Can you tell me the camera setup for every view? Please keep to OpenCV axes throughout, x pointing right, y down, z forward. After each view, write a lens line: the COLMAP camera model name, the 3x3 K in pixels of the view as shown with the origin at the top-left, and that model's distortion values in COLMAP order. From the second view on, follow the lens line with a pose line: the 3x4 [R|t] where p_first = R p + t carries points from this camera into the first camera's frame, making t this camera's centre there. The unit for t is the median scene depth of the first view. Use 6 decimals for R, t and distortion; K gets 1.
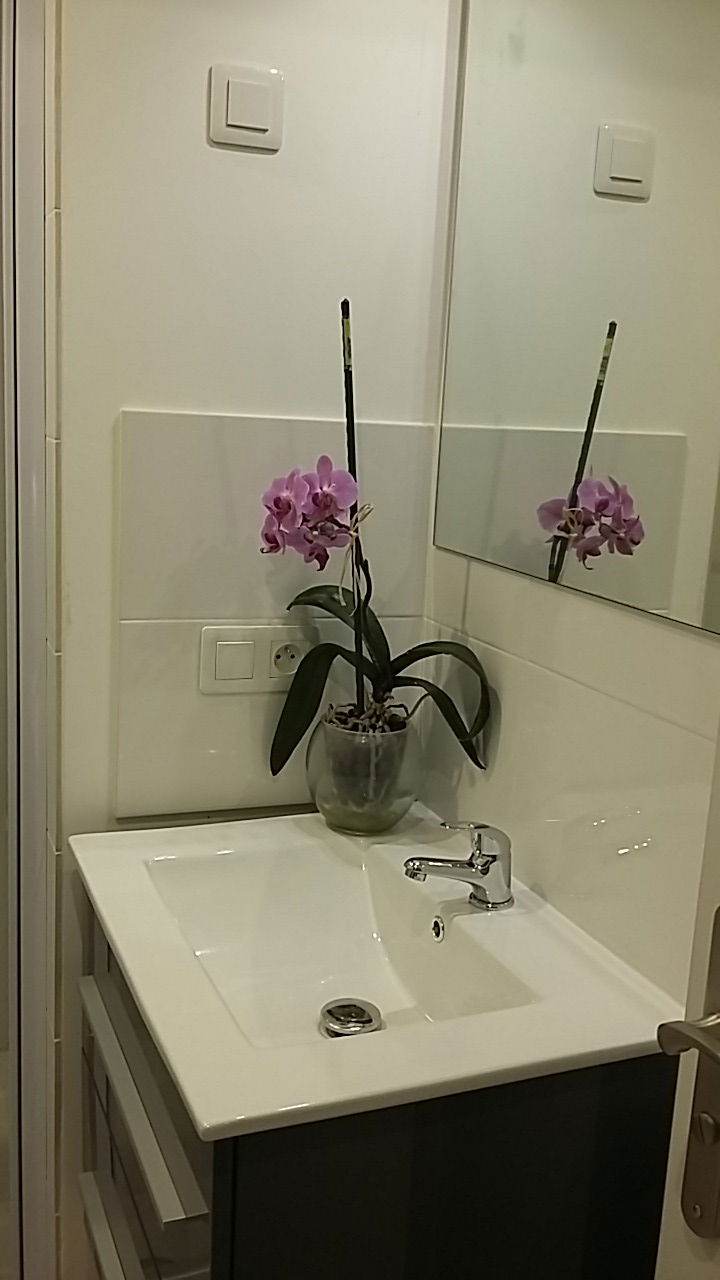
lens RADIAL K [[1141.0, 0, 358.3], [0, 1141.0, 655.9], [0, 0, 1]] dist [0.007374, 0.000786]
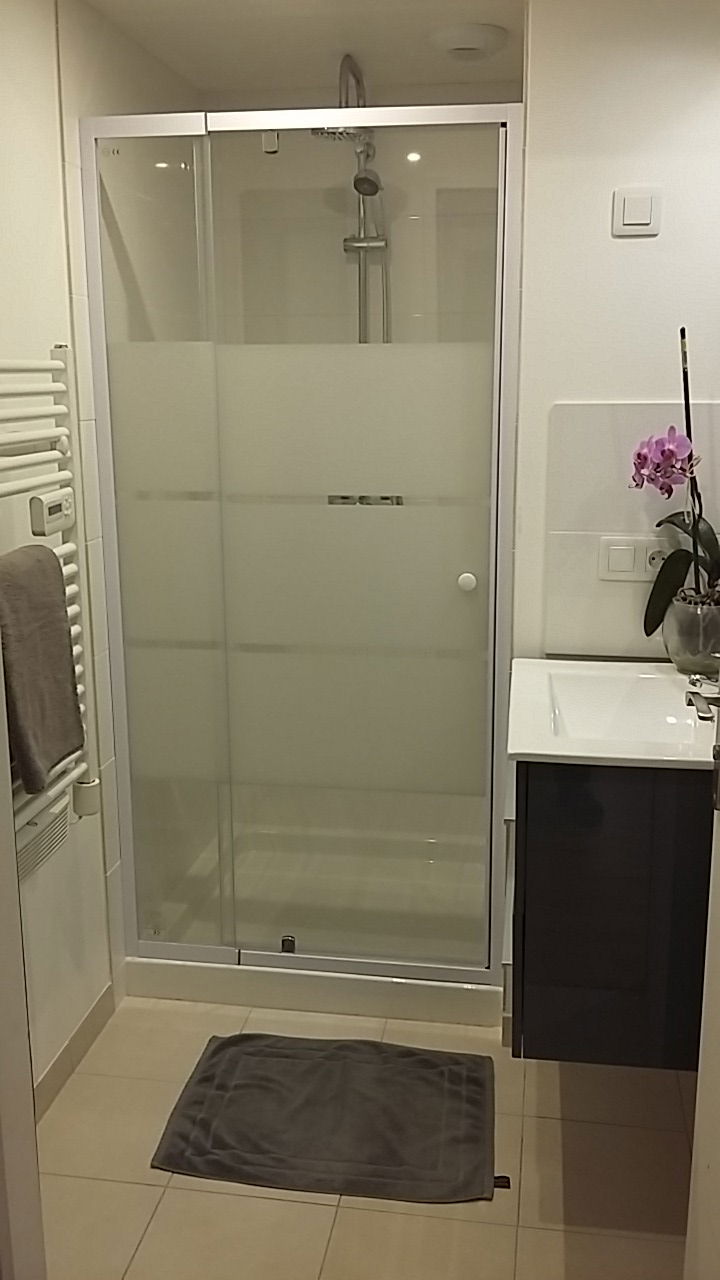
lens RADIAL K [[1141.0, 0, 358.3], [0, 1141.0, 655.9], [0, 0, 1]] dist [0.007374, 0.000786]
pose [[0.854603, 0.063006, -0.515445, 0.423046], [-0.057665, 0.997987, 0.026383, 0.123086], [0.516070, 0.007176, 0.856517, -0.562841]]
